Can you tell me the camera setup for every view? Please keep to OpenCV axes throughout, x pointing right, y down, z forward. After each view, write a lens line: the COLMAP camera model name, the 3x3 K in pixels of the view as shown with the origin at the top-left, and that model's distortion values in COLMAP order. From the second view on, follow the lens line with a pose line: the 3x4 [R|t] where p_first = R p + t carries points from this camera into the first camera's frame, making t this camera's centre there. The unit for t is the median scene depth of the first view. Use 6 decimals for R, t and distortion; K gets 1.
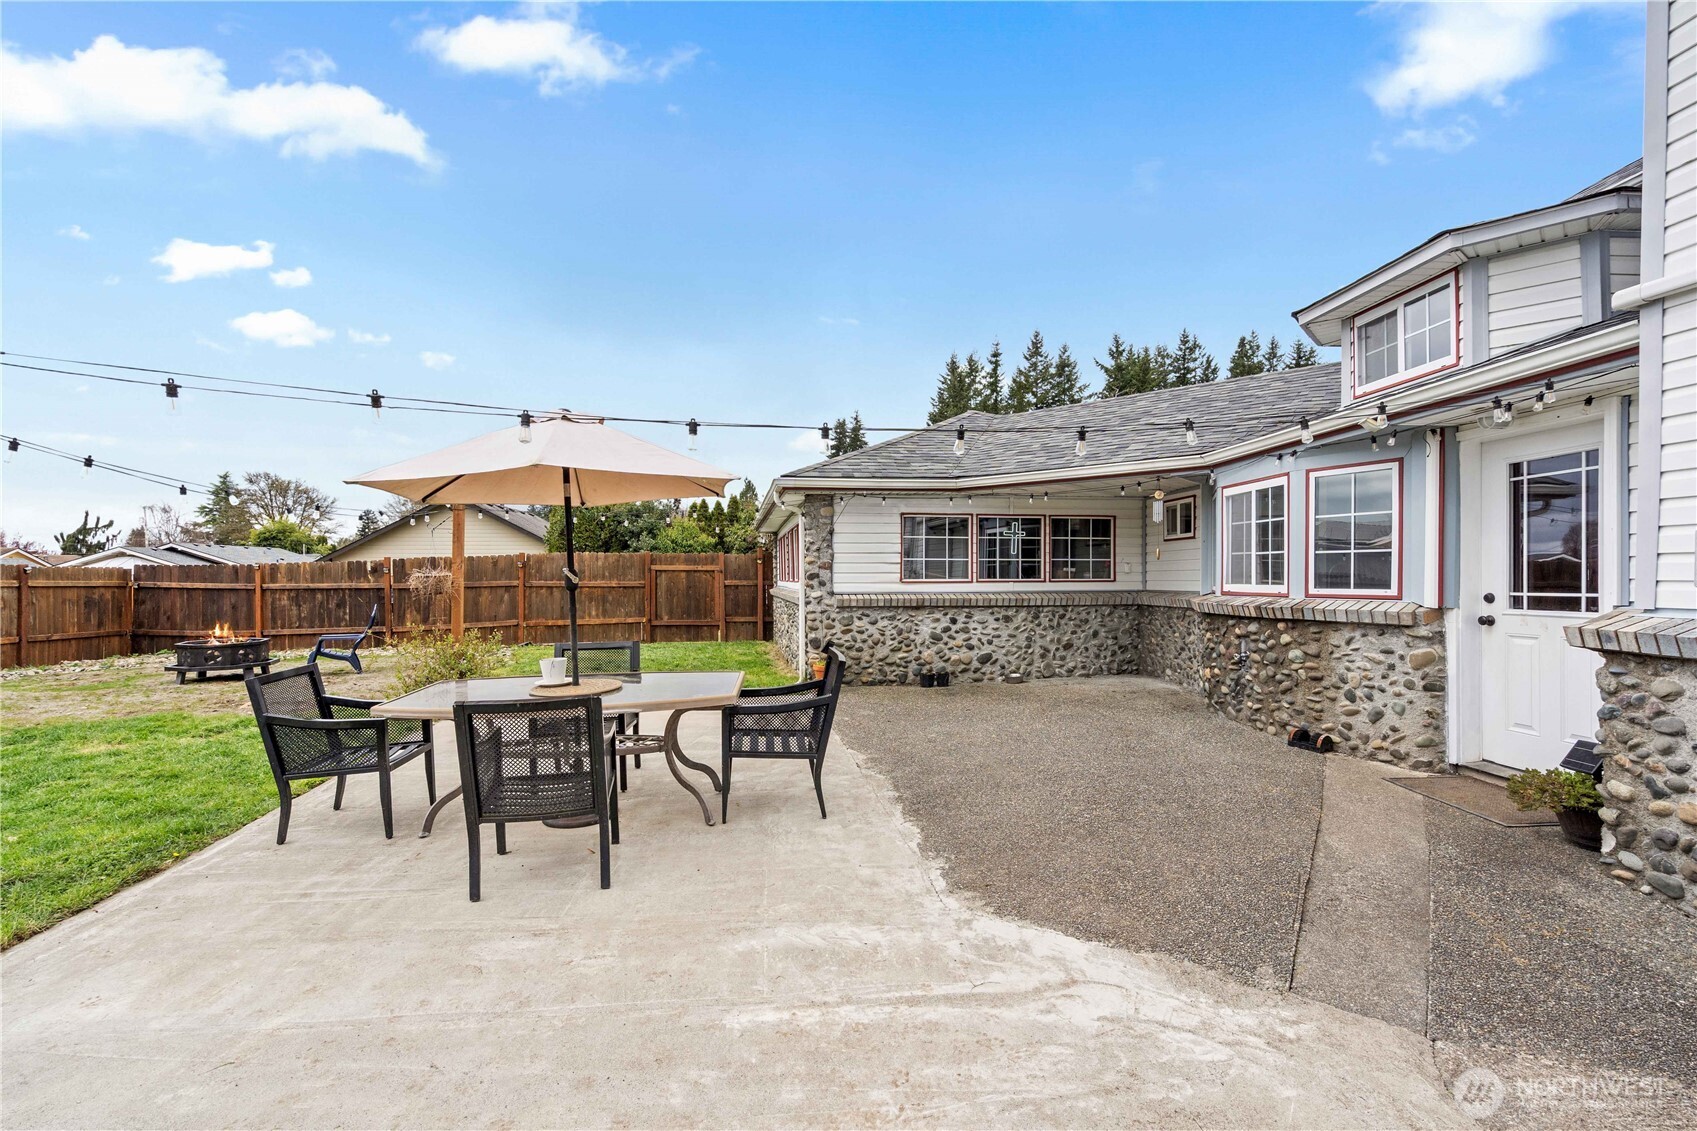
lens RADIAL K [[782.2, 0, 838.7], [0, 782.2, 577.0], [0, 0, 1]] dist [0.000770, -0.000239]
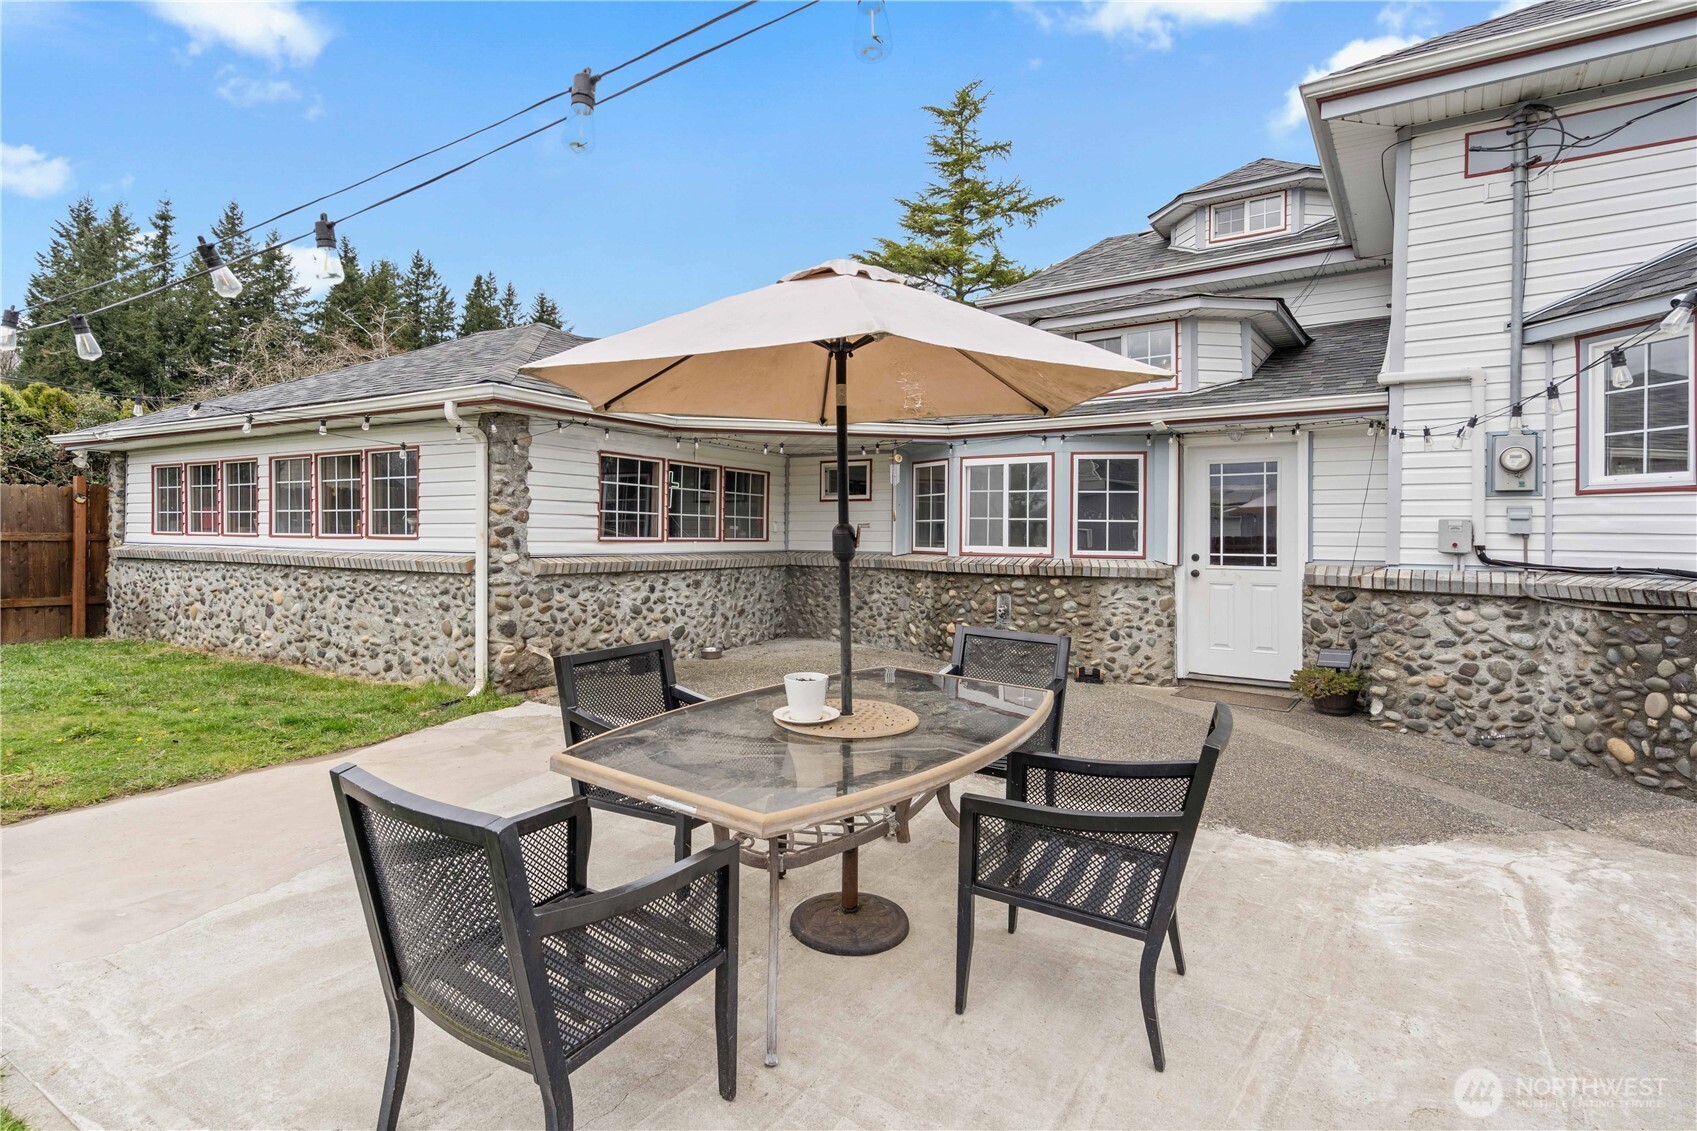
lens RADIAL K [[868.1, 0, 839.6], [0, 868.1, 521.1], [0, 0, 1]] dist [-0.002726, 0.003707]
pose [[0.620054, 0.023405, 0.784210, -0.635943], [-0.014419, 0.999726, -0.018437, -0.000527], [-0.784426, 0.000125, 0.620222, 0.420640]]
